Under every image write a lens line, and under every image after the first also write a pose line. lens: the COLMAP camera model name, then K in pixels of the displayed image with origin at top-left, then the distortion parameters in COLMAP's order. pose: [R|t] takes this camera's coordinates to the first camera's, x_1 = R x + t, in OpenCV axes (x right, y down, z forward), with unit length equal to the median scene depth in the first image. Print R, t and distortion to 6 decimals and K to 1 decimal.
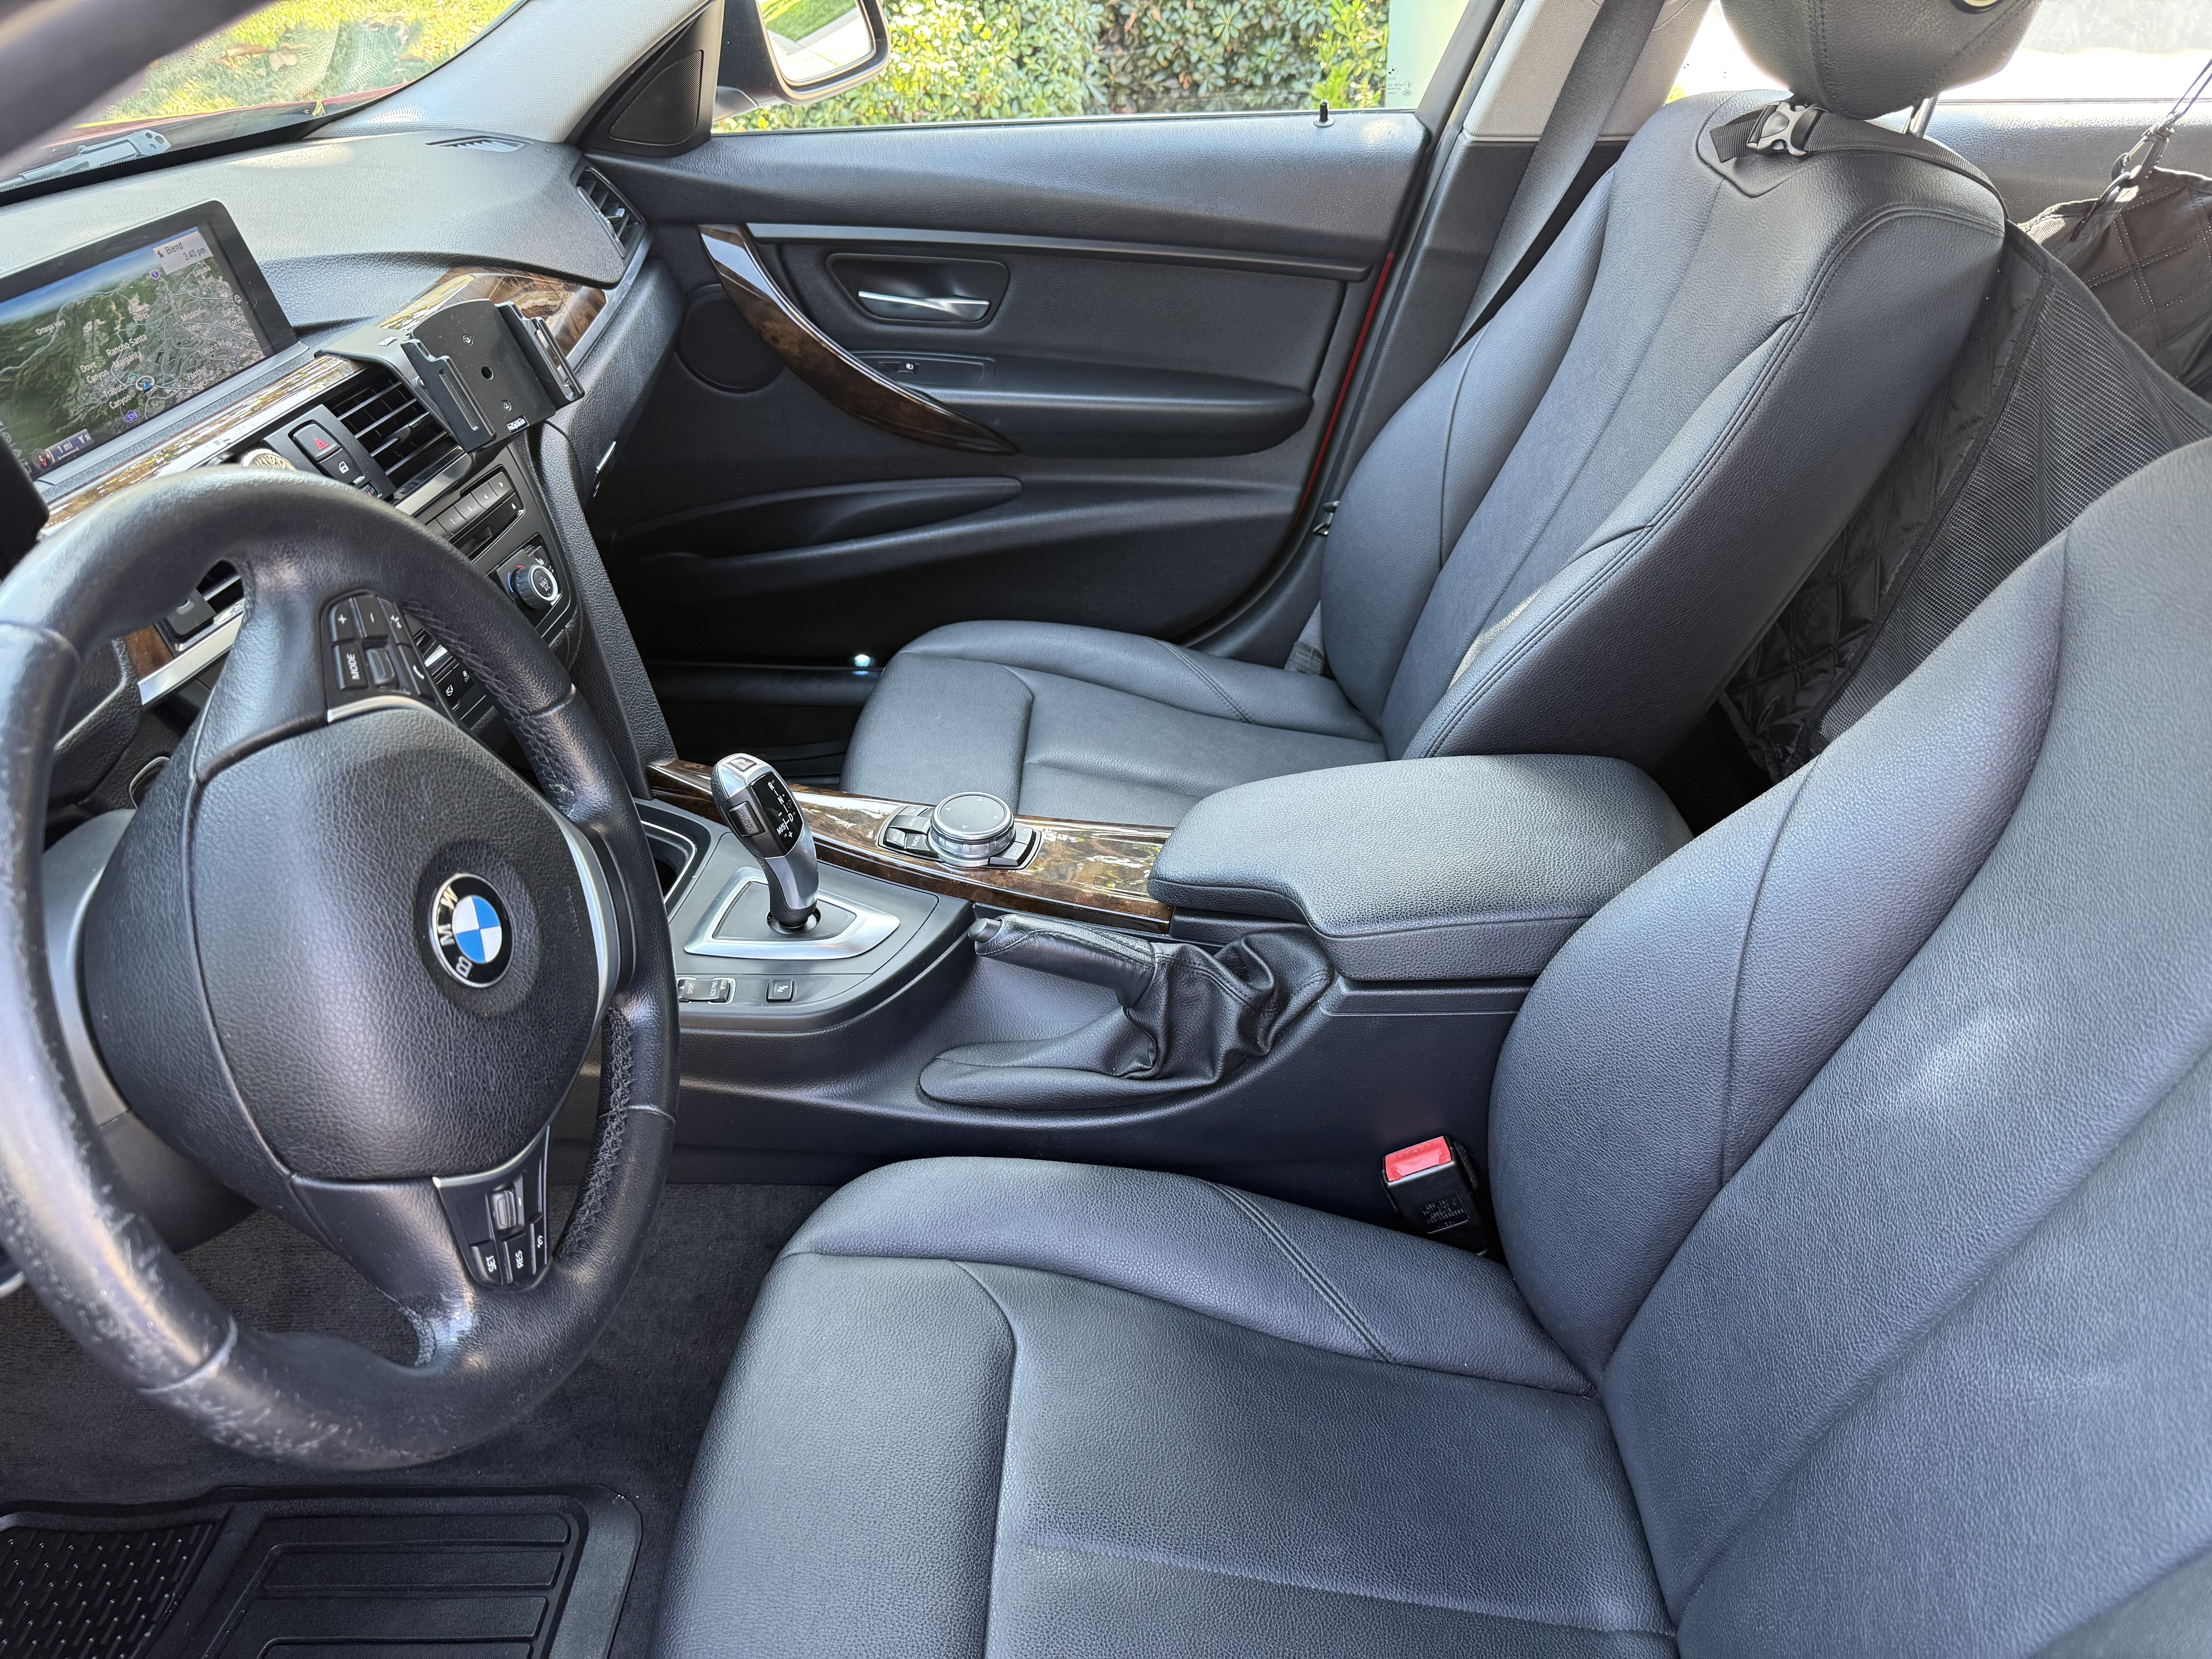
lens RADIAL K [[1568.5, 0, 1112.9], [0, 1568.5, 832.6], [0, 0, 1]] dist [0.116633, -0.207350]
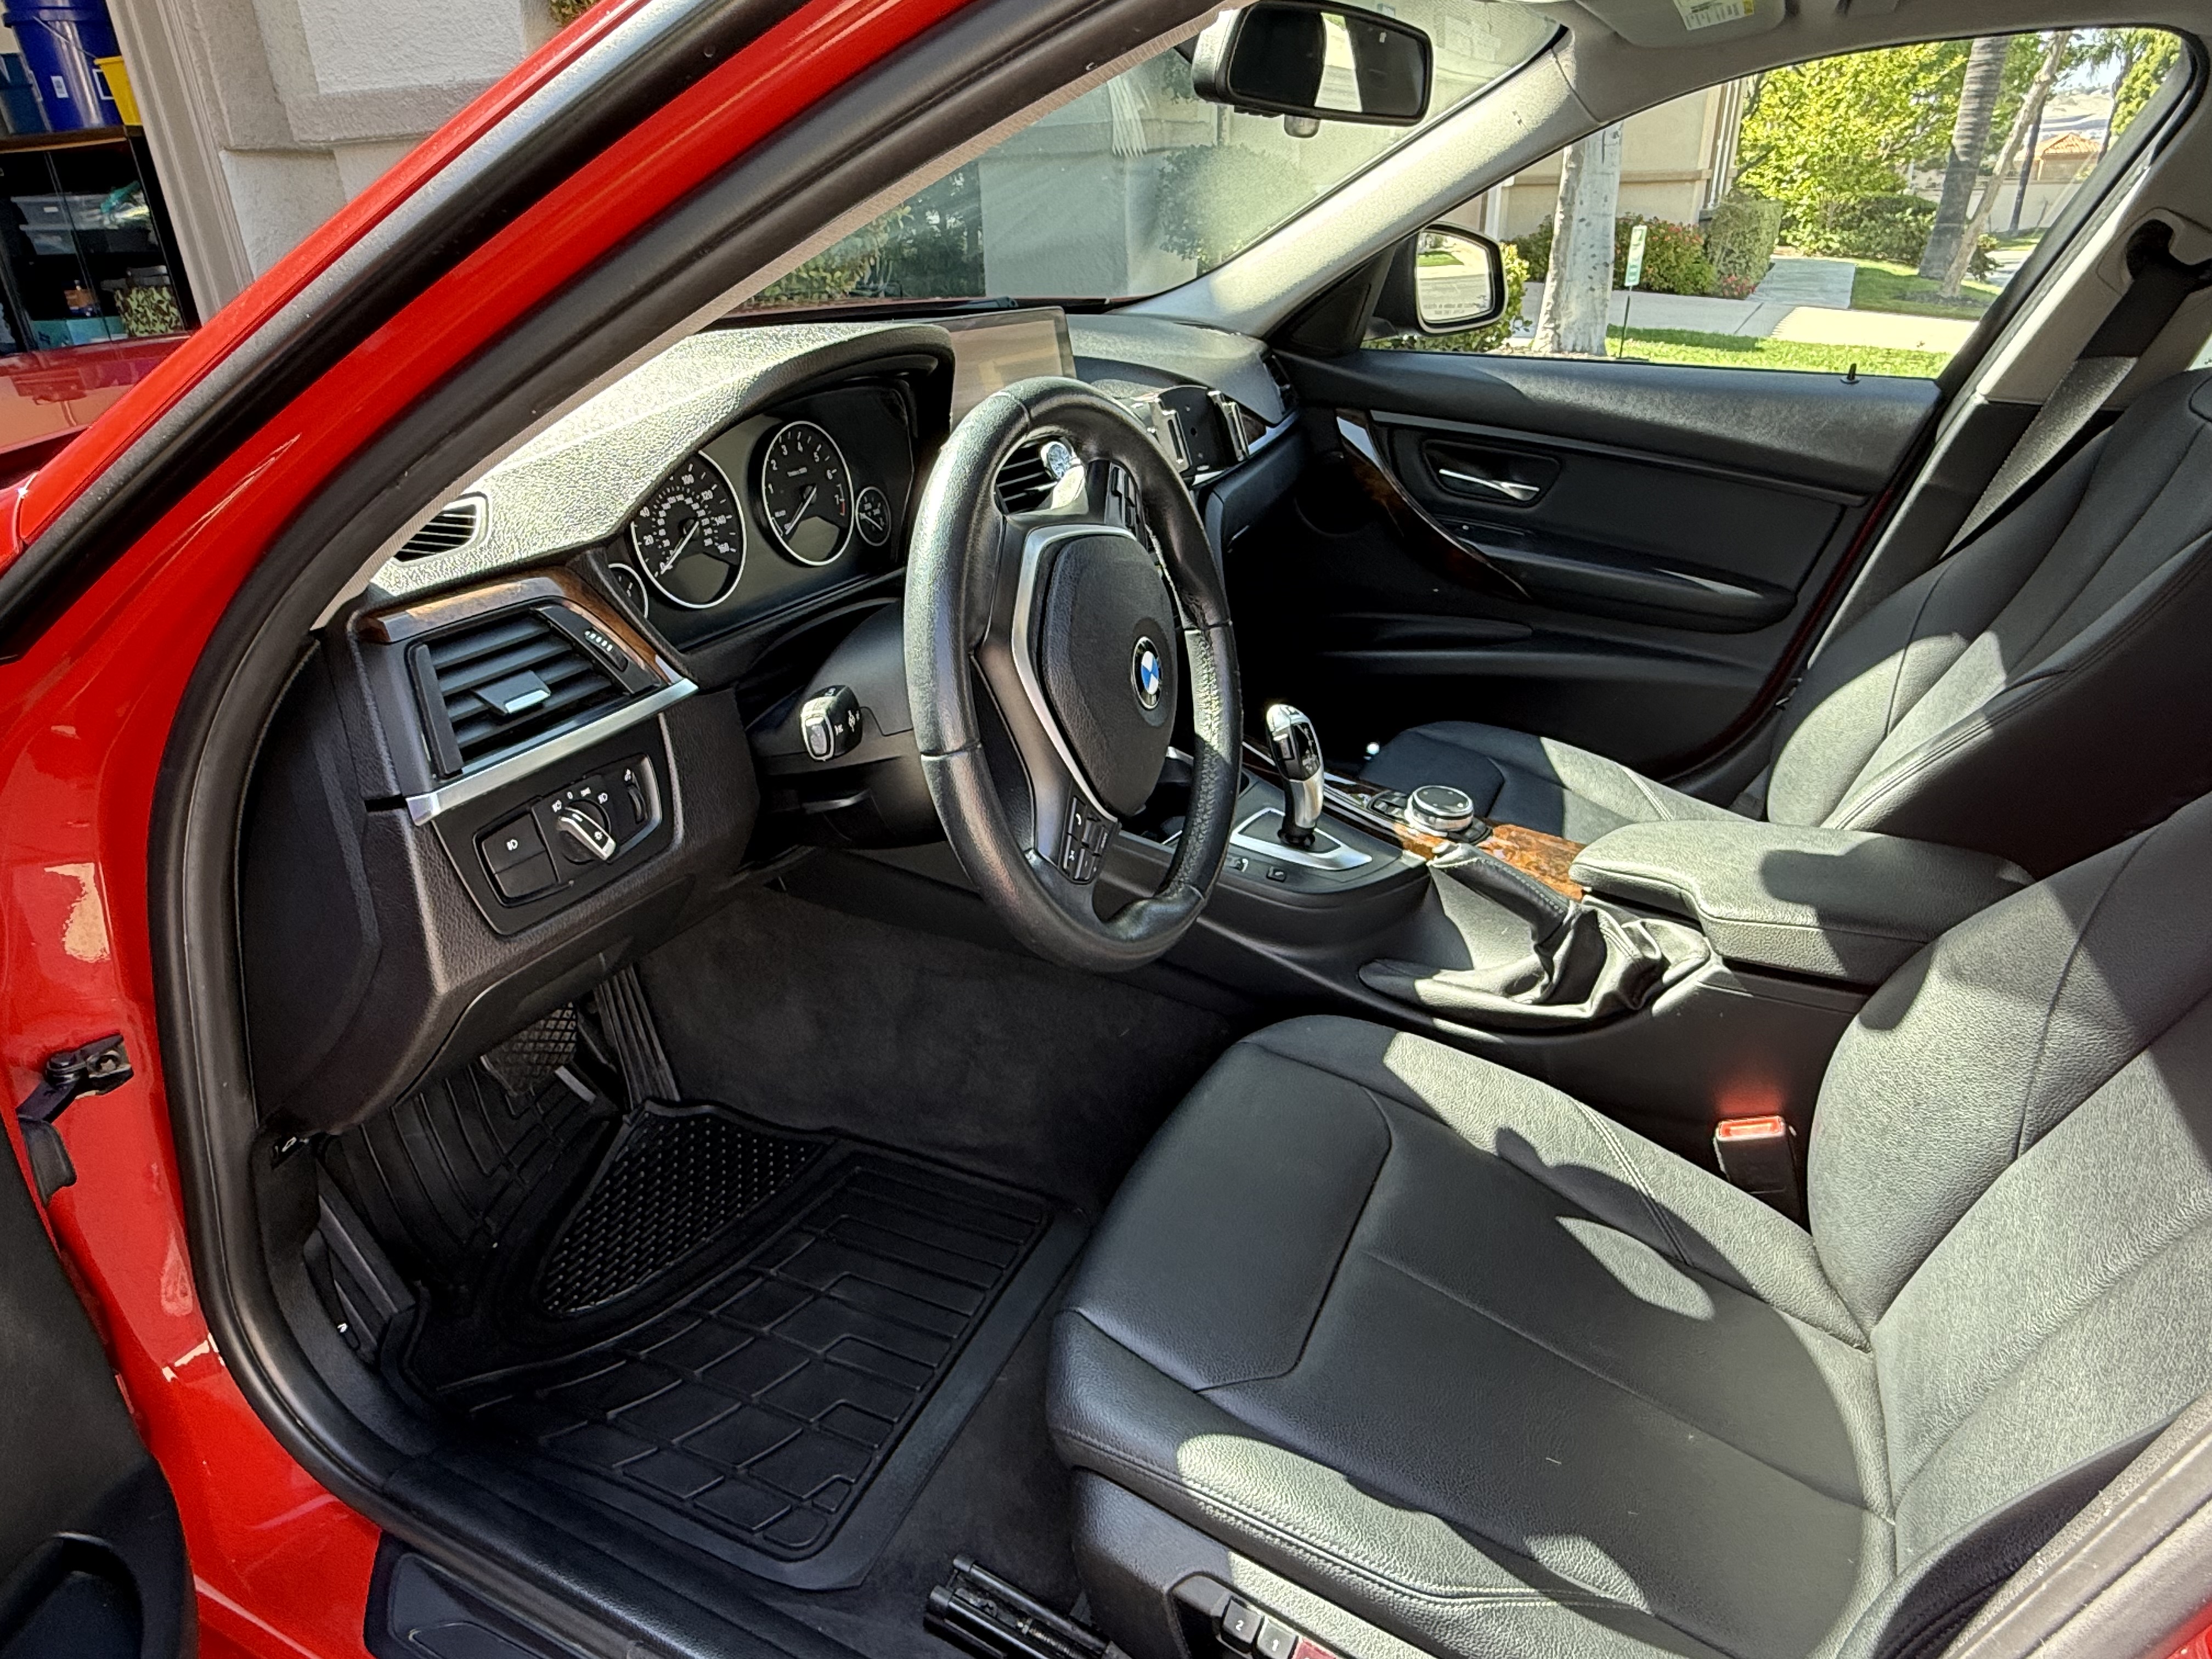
lens RADIAL K [[1358.1, 0, 1079.2], [0, 1358.1, 833.5], [0, 0, 1]] dist [-0.000713, 0.001627]
pose [[0.913729, 0.211507, -0.346935, 0.035402], [-0.258346, 0.961441, -0.094273, 0.212607], [0.313618, 0.175769, 0.933139, -0.166739]]
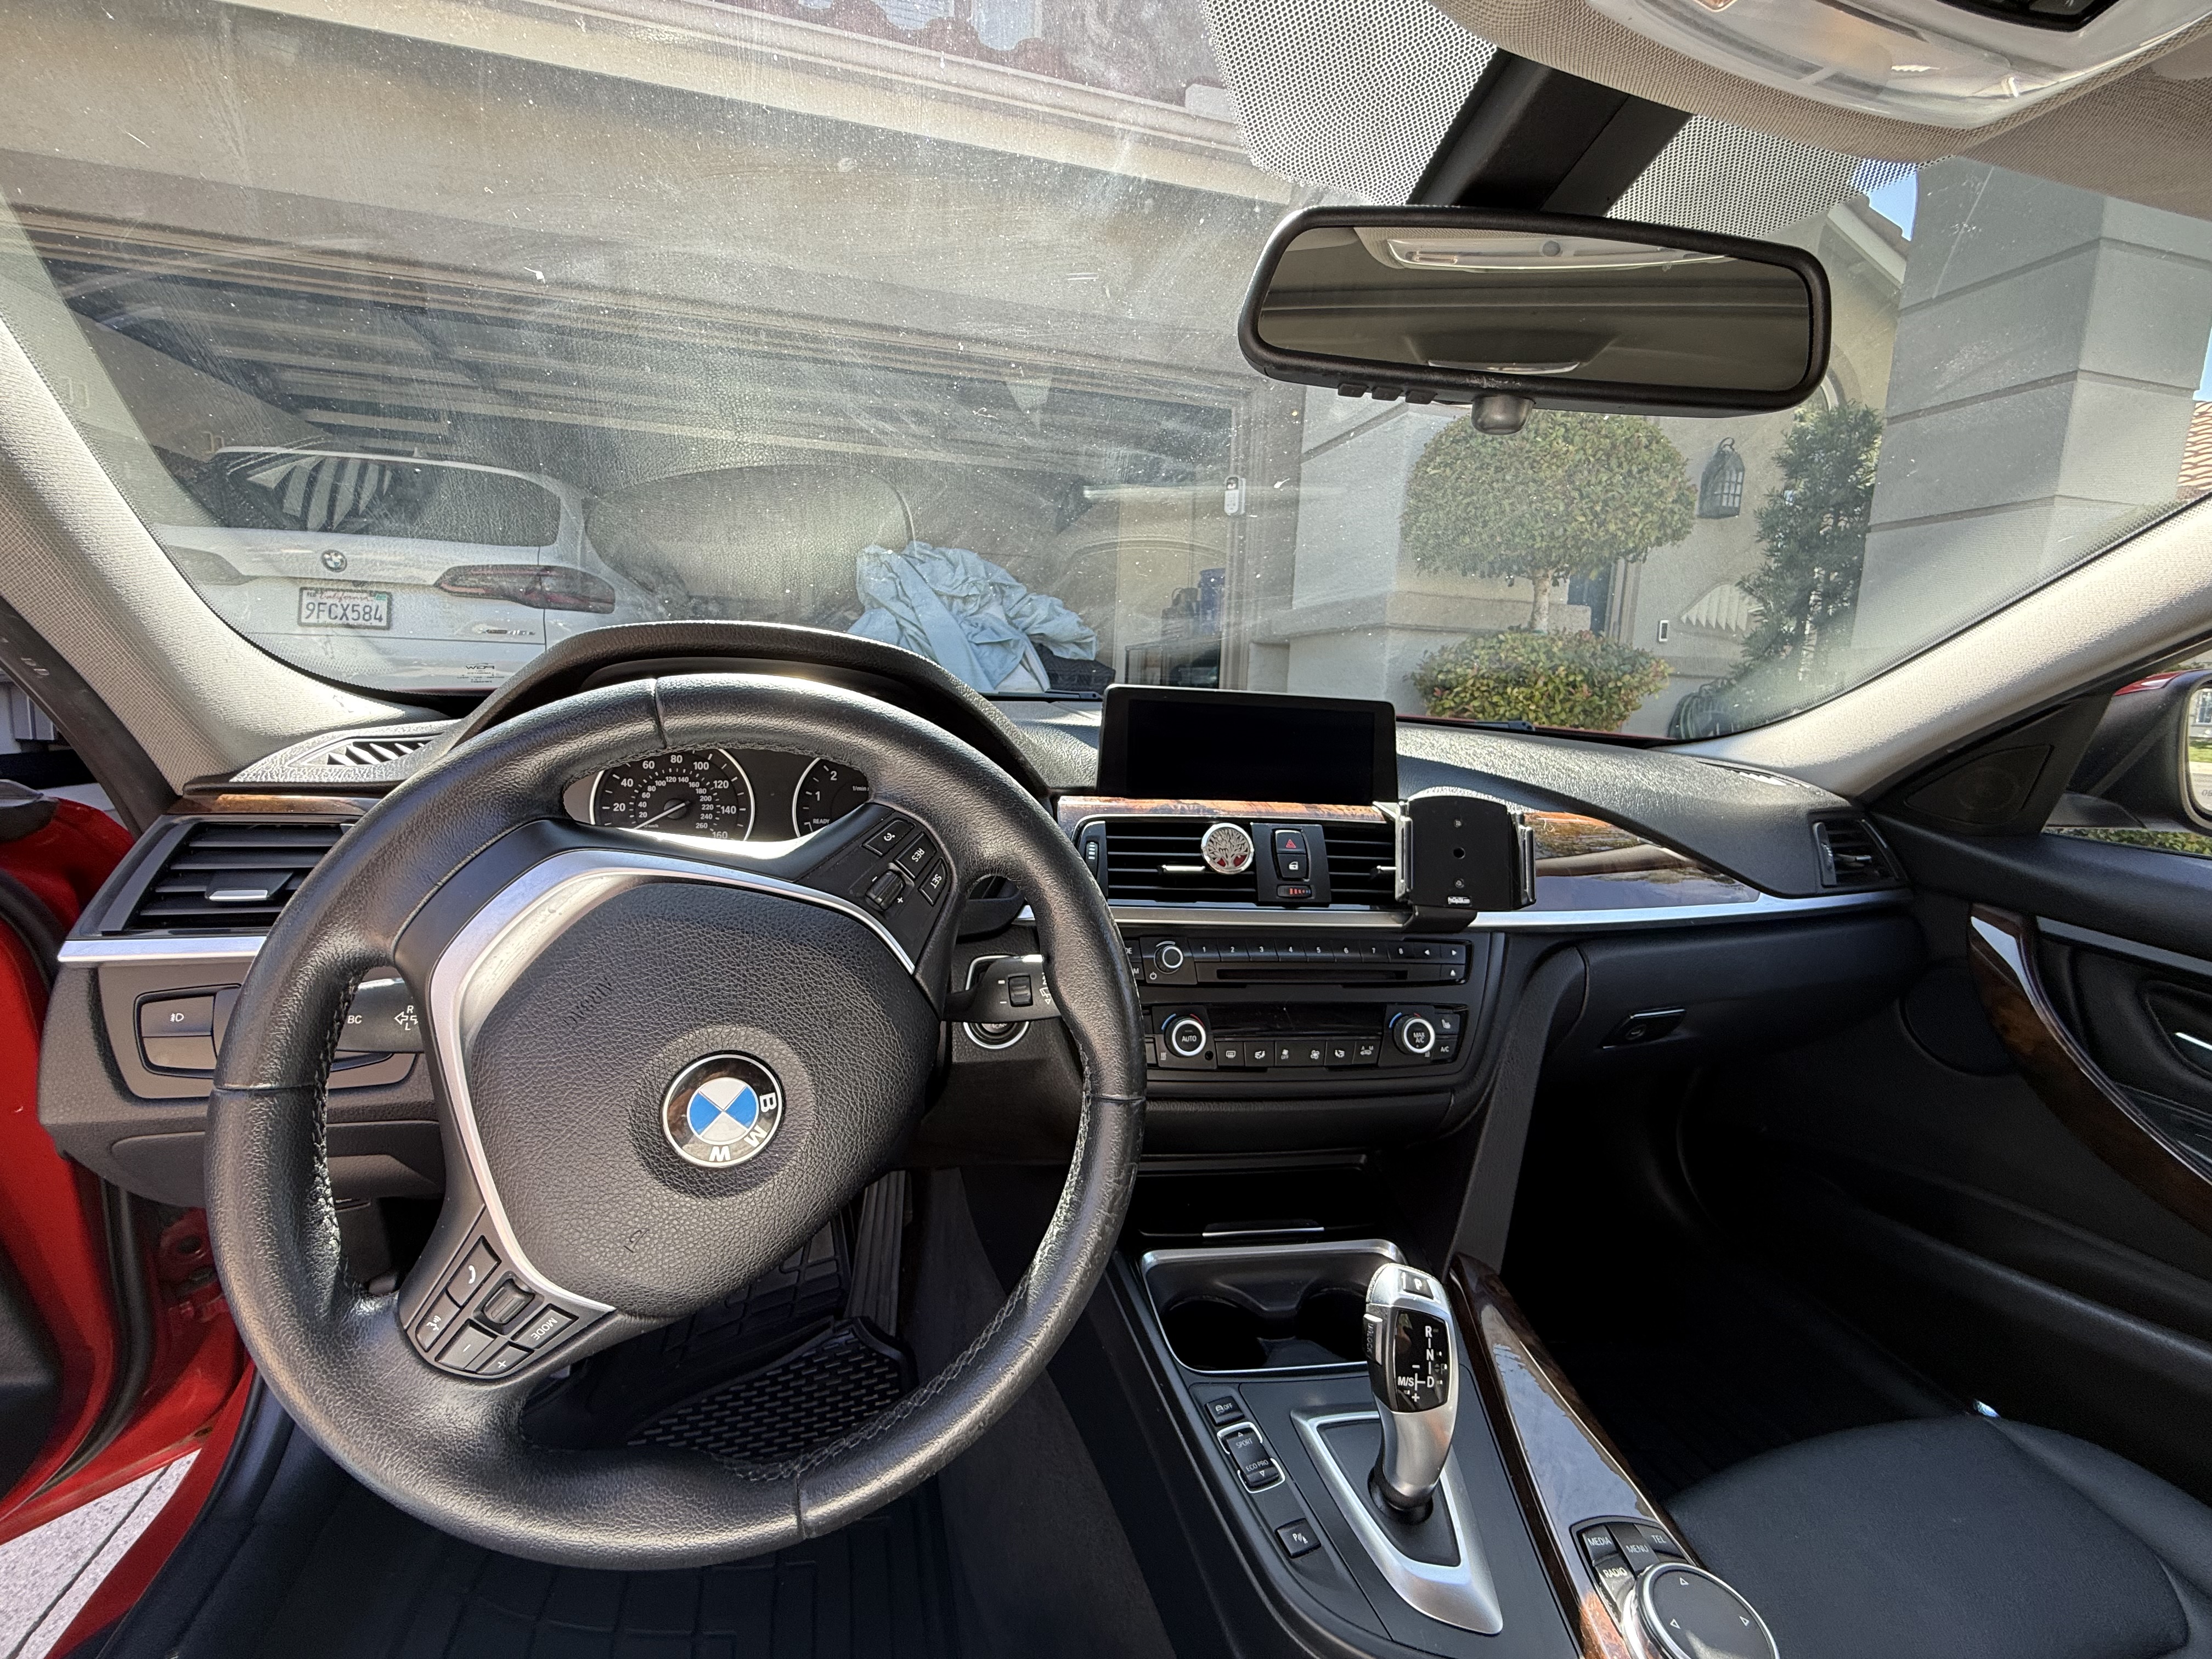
lens RADIAL K [[885.4, 0, 1099.9], [0, 885.4, 828.3], [0, 0, 1]] dist [-0.000269, -0.000142]
pose [[0.310036, 0.222656, -0.924284, 0.105877], [-0.588411, 0.808558, -0.002595, -0.137752], [0.746759, 0.544664, 0.381696, 0.510357]]
